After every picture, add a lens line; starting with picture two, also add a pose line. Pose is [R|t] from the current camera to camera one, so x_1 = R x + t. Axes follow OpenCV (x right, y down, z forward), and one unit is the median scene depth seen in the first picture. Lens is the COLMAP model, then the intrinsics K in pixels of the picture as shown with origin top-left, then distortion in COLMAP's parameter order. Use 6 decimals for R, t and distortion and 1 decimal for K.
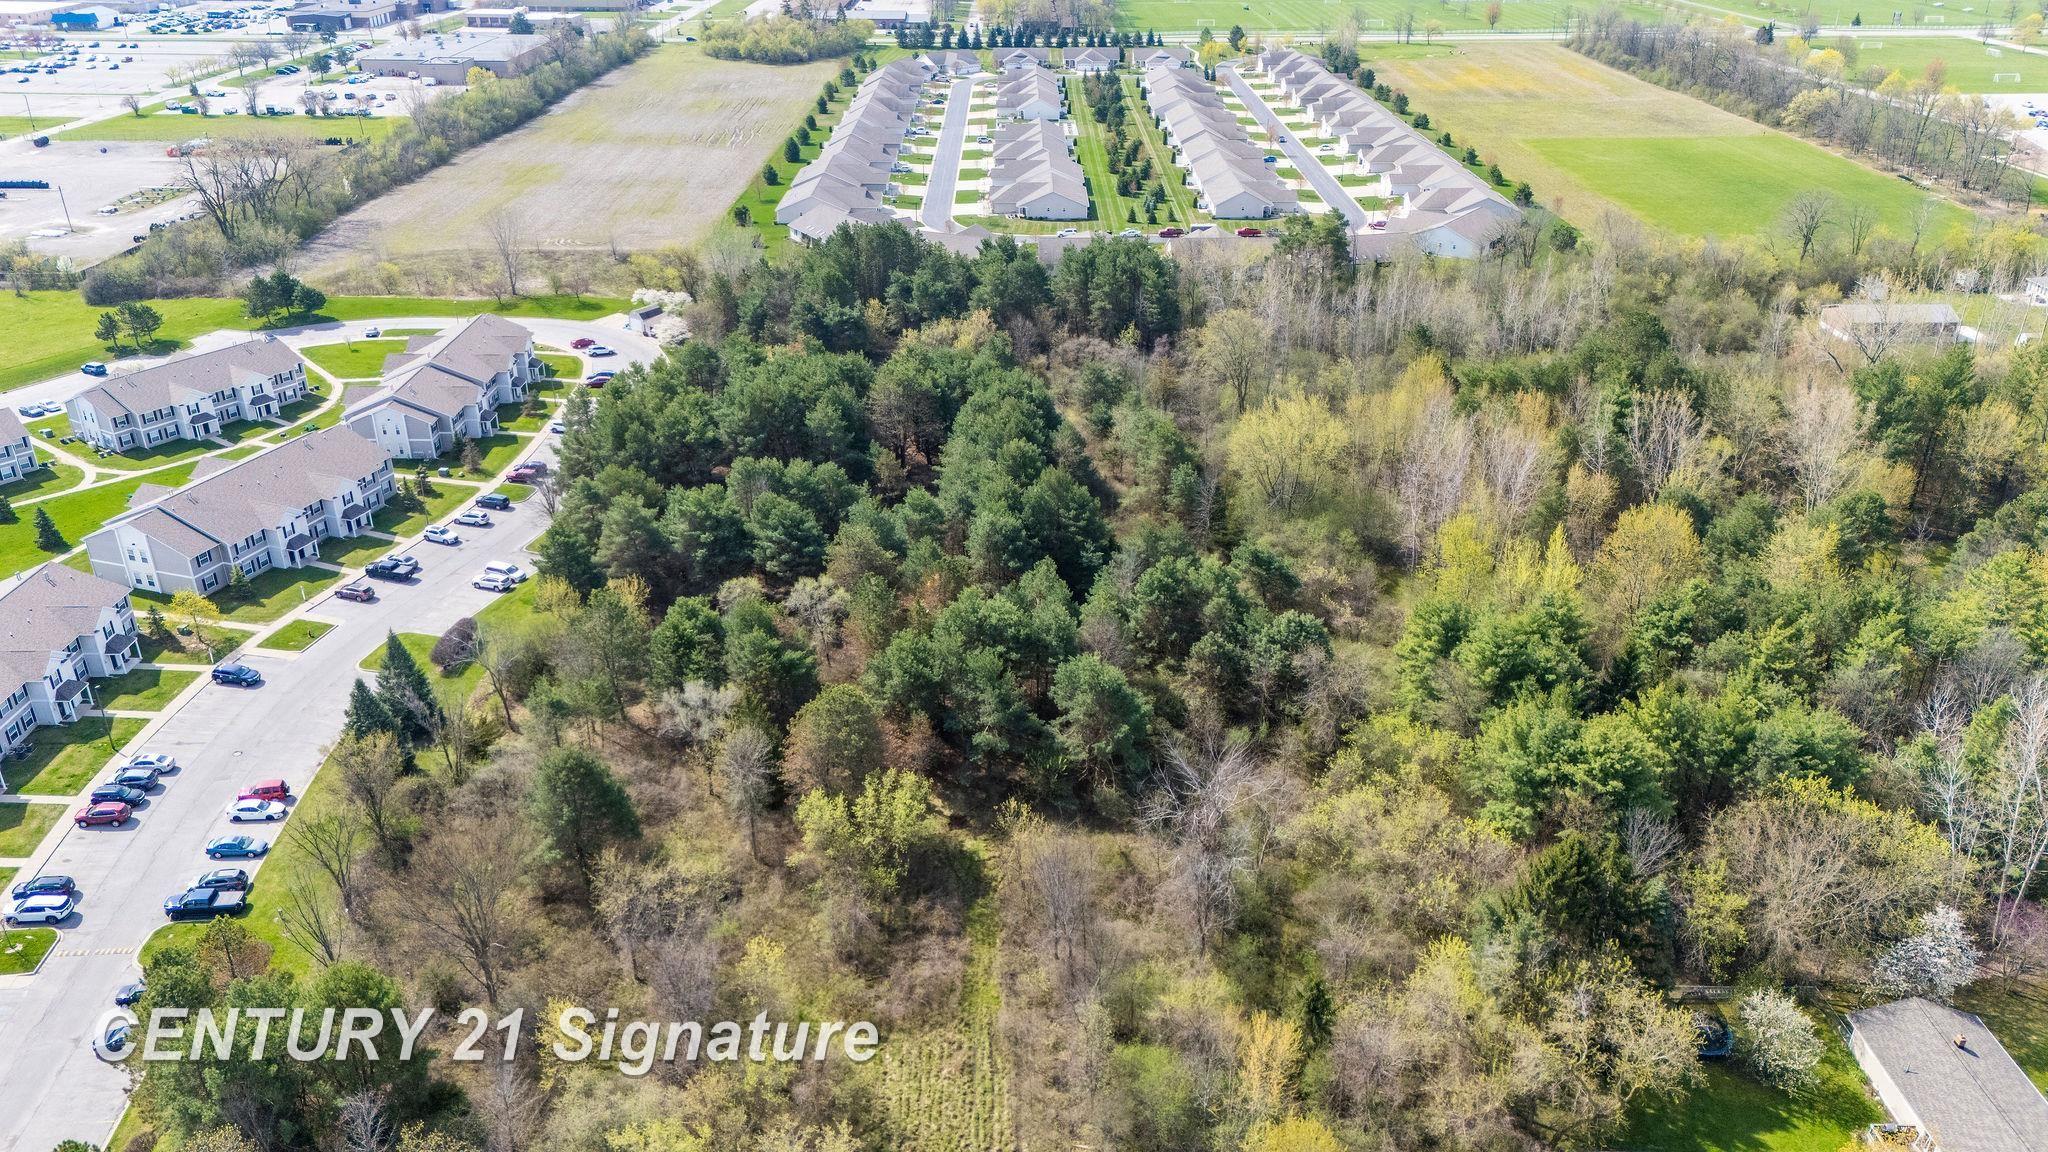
lens RADIAL K [[1497.6, 0, 1018.9], [0, 1497.6, 578.6], [0, 0, 1]] dist [0.078279, -0.074122]
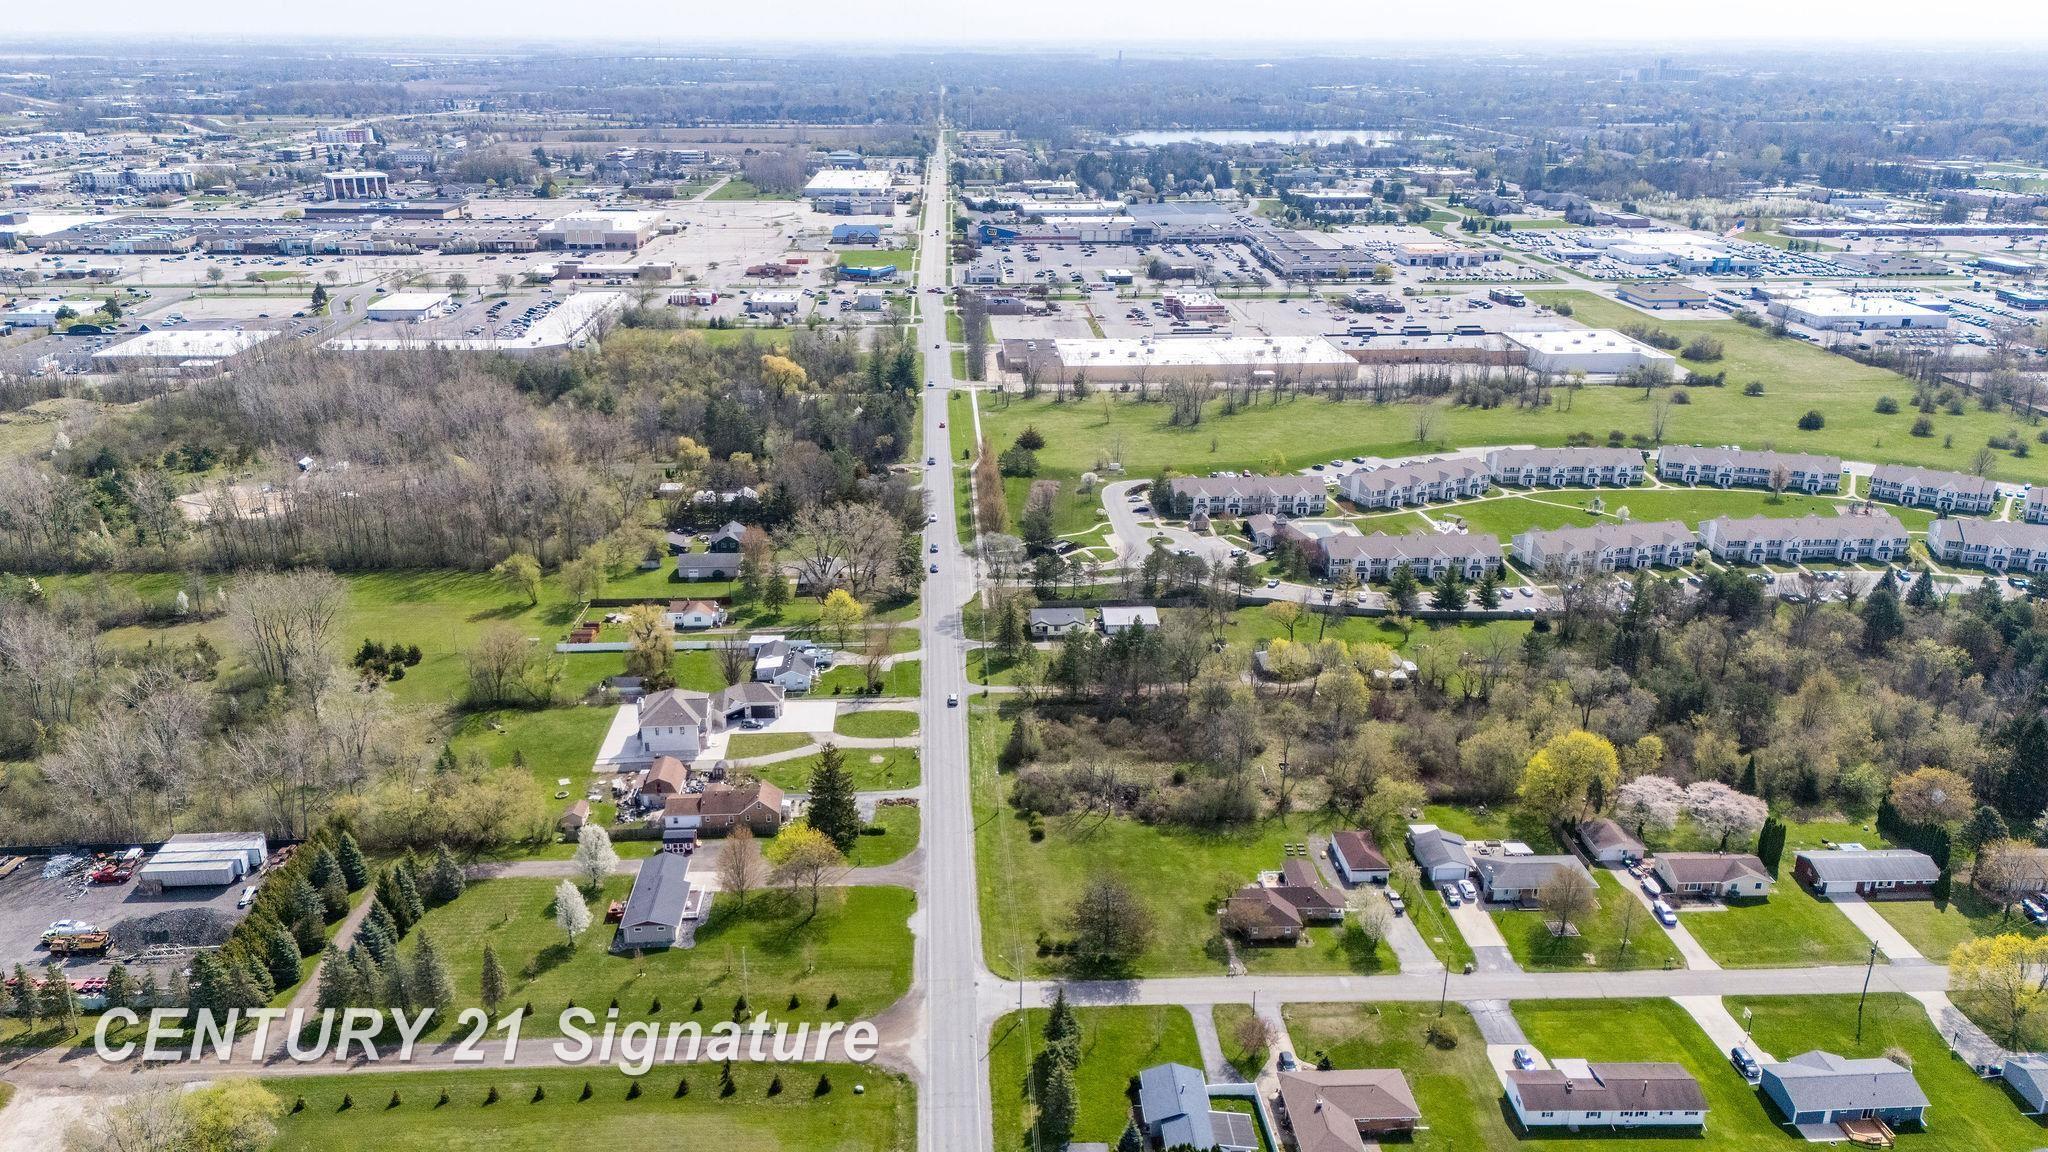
lens RADIAL K [[1490.2, 0, 1018.5], [0, 1490.2, 585.4], [0, 0, 1]] dist [0.095207, -0.102796]
pose [[0.047950, 0.344936, -0.937401, 1.004882], [-0.445870, 0.847183, 0.288931, 0.002917], [0.893812, 0.404105, 0.194419, -0.436540]]
